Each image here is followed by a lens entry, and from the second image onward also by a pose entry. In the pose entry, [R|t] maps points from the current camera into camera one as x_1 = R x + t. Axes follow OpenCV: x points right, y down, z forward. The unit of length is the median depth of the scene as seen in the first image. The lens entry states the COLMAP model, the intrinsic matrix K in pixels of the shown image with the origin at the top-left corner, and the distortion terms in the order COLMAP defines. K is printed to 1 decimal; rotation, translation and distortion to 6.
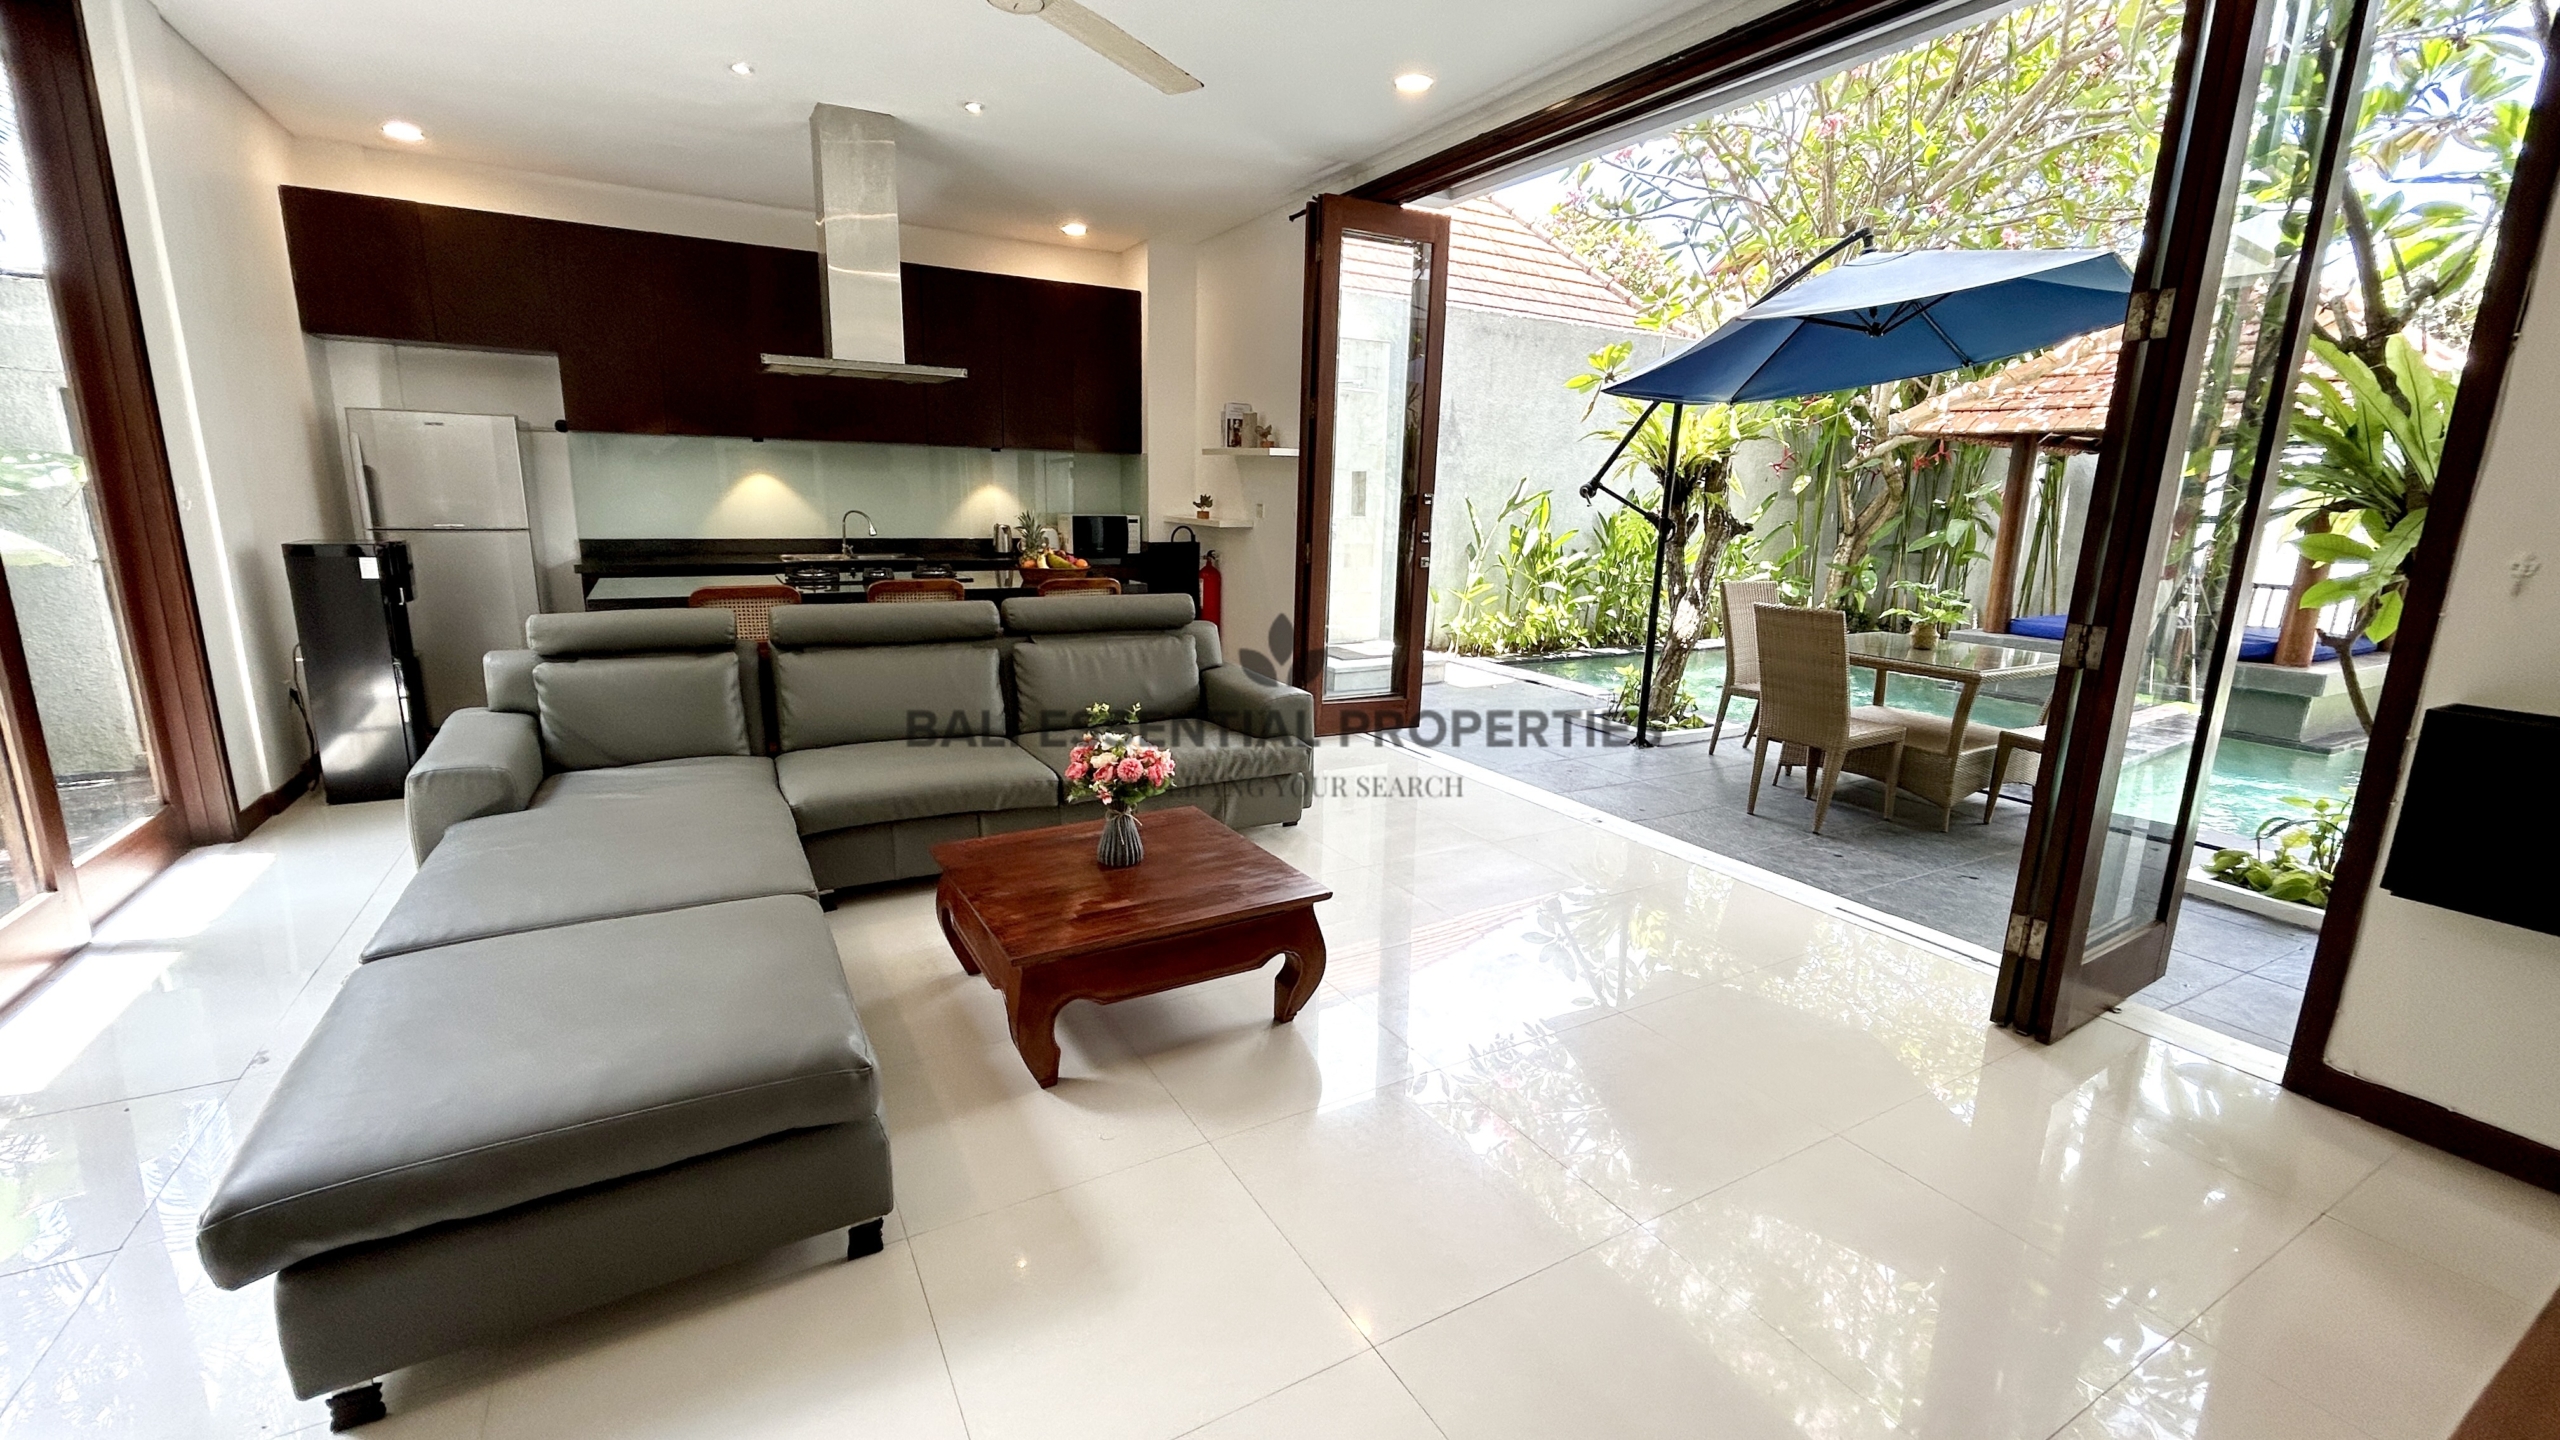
lens RADIAL K [[1061.8, 0, 1271.5], [0, 1061.8, 722.3], [0, 0, 1]] dist [-0.000205, 0.006793]
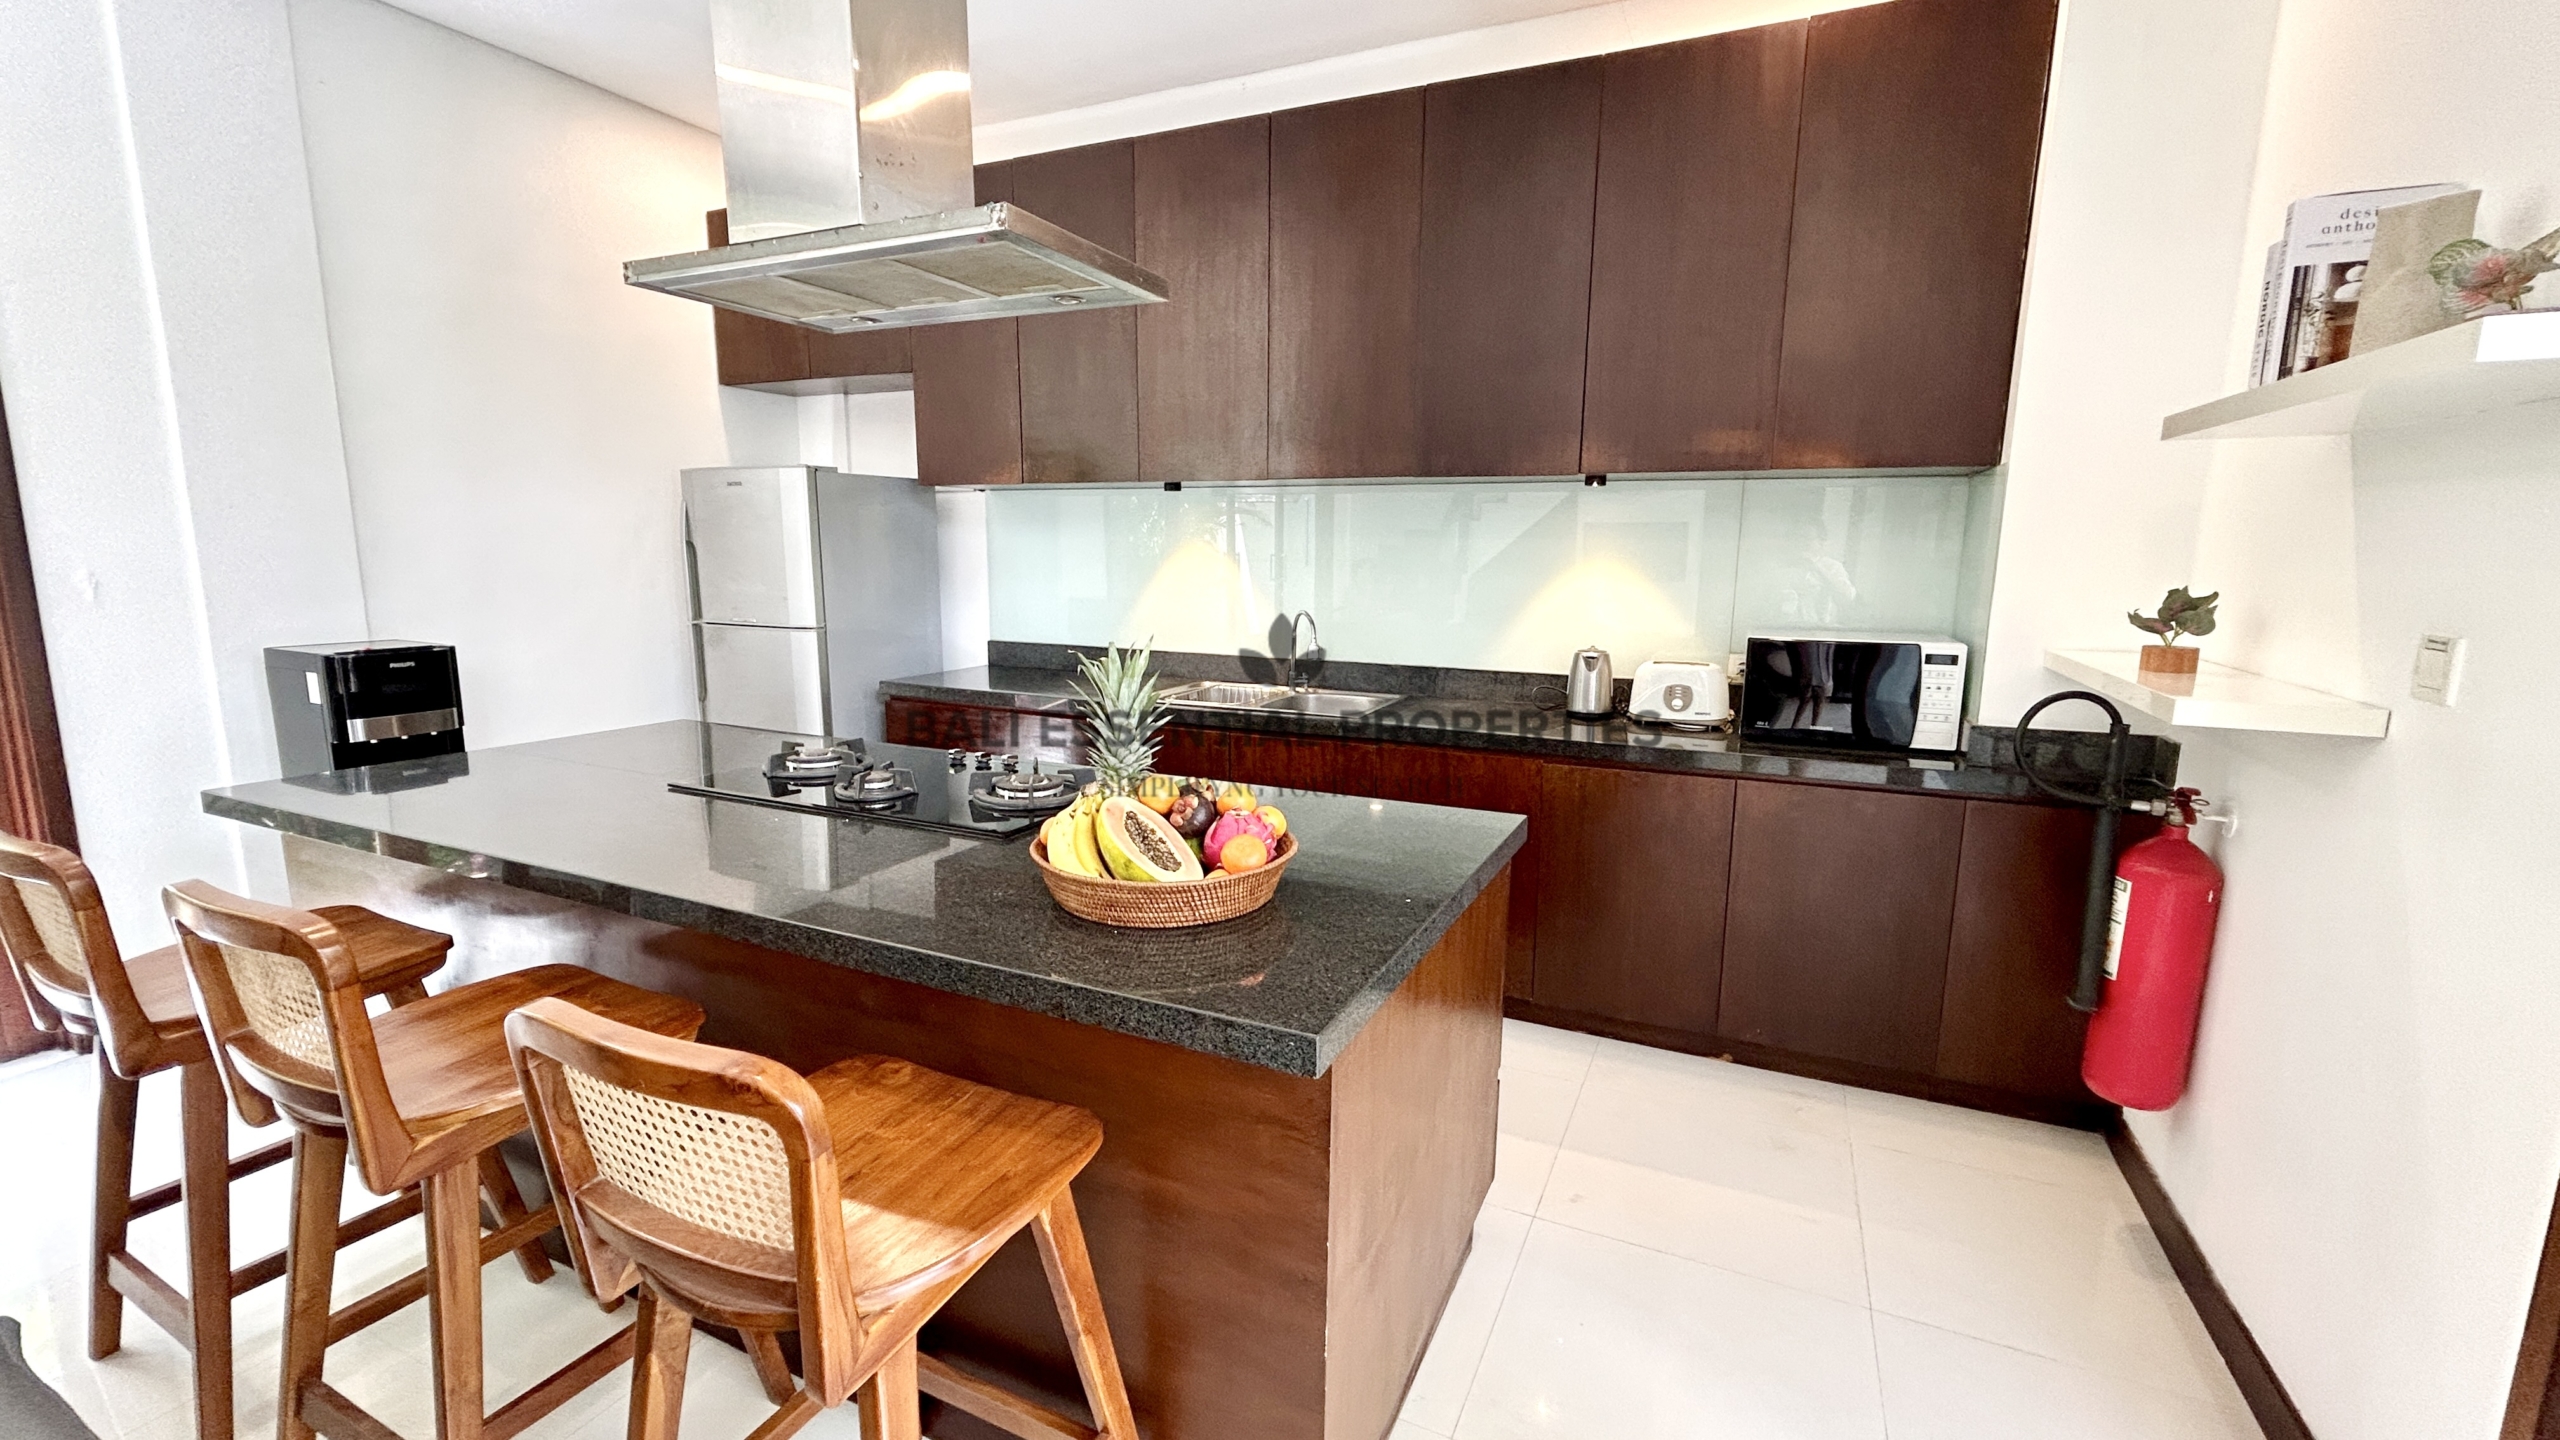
lens RADIAL K [[1061.8, 0, 1271.5], [0, 1061.8, 722.3], [0, 0, 1]] dist [-0.000205, 0.006793]
pose [[0.563032, 0.116928, -0.818122, 0.031124], [-0.174079, 0.984510, 0.020907, -0.144855], [0.807893, 0.130647, 0.574665, 0.656122]]
